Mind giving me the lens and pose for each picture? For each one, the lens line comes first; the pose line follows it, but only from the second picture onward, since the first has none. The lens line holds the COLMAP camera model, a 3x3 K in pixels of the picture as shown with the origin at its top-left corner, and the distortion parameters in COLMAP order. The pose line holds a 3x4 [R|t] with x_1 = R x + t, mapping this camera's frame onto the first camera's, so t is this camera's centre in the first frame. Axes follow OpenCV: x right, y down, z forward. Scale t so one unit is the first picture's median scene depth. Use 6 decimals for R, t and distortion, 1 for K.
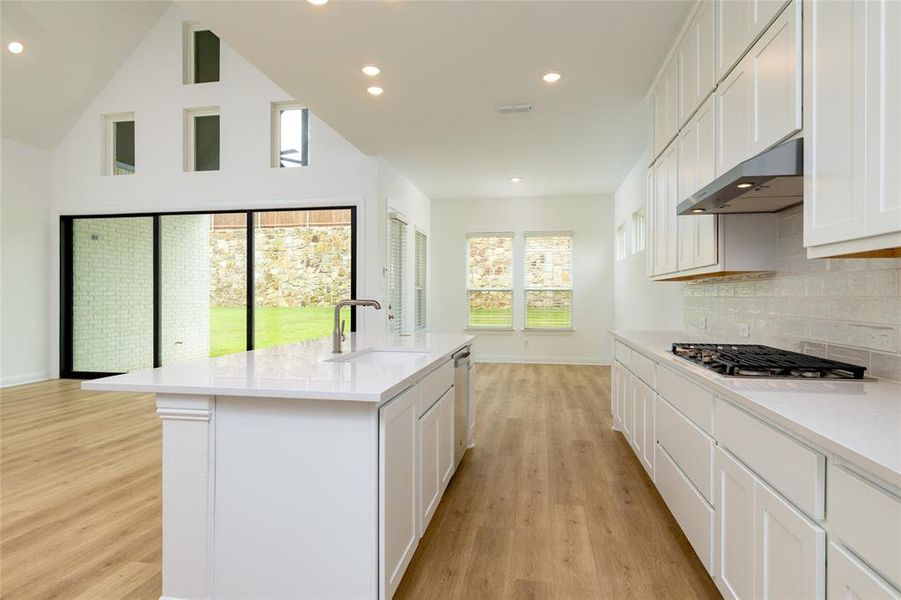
lens RADIAL K [[507.0, 0, 458.4], [0, 507.0, 298.2], [0, 0, 1]] dist [-0.017609, 0.002290]
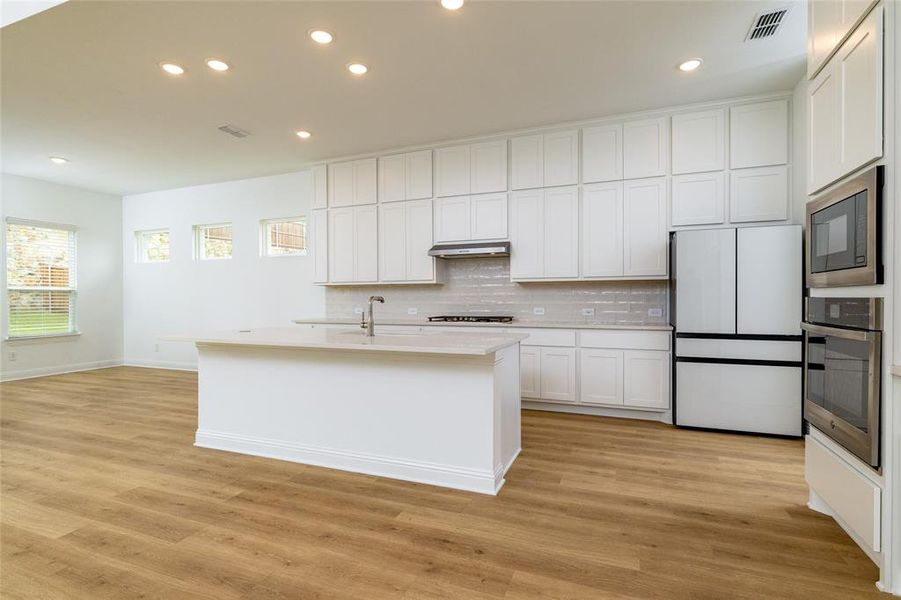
lens RADIAL K [[449.4, 0, 450.0], [0, 449.4, 302.0], [0, 0, 1]] dist [0.016626, 0.002123]
pose [[0.212318, -0.013094, 0.977113, -1.130453], [0.010494, 0.999883, 0.011118, 0.004802], [-0.977144, 0.007894, 0.212431, 0.441994]]
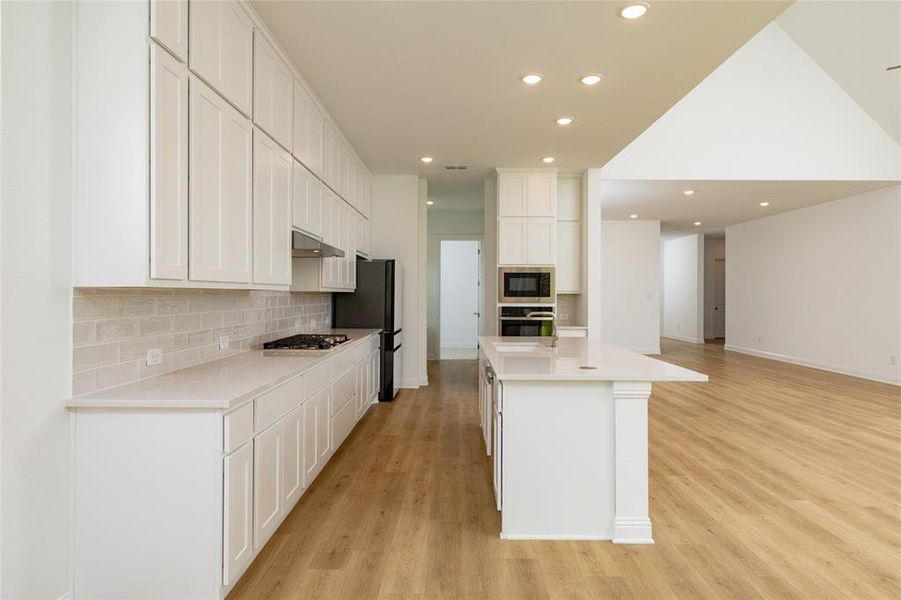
lens RADIAL K [[507.0, 0, 449.2], [0, 507.0, 297.8], [0, 0, 1]] dist [-0.017609, 0.002290]
pose [[-0.989061, -0.004133, -0.147451, 0.243172], [-0.005839, 0.999921, 0.011135, -0.044690], [0.147393, 0.011875, -0.989007, 2.022399]]
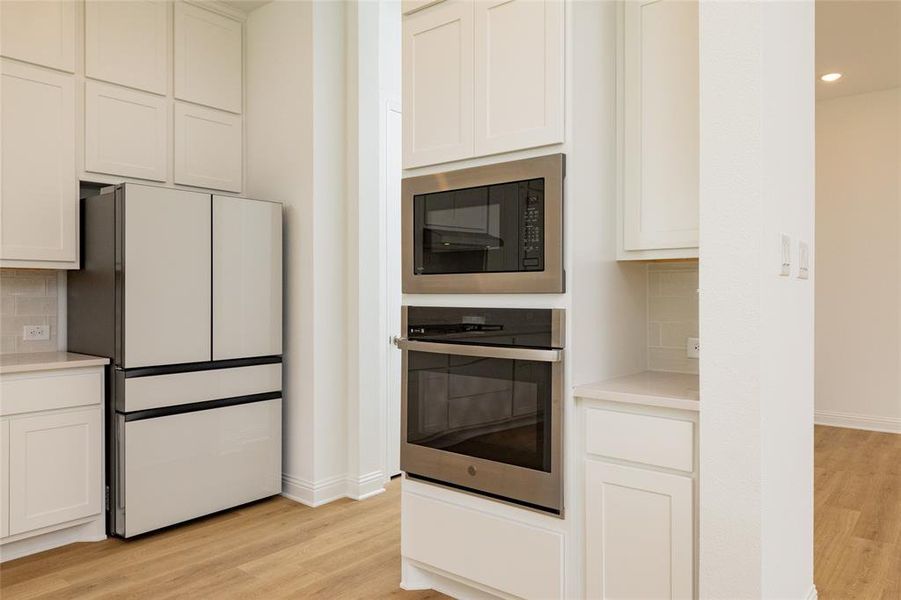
lens RADIAL K [[651.7, 0, 448.1], [0, 651.7, 298.5], [0, 0, 1]] dist [0.045992, -0.000202]
pose [[-0.854488, -0.006944, 0.519425, -0.723218], [0.000225, 0.999906, 0.013738, -0.009267], [-0.519472, 0.011856, -0.854405, 0.687641]]
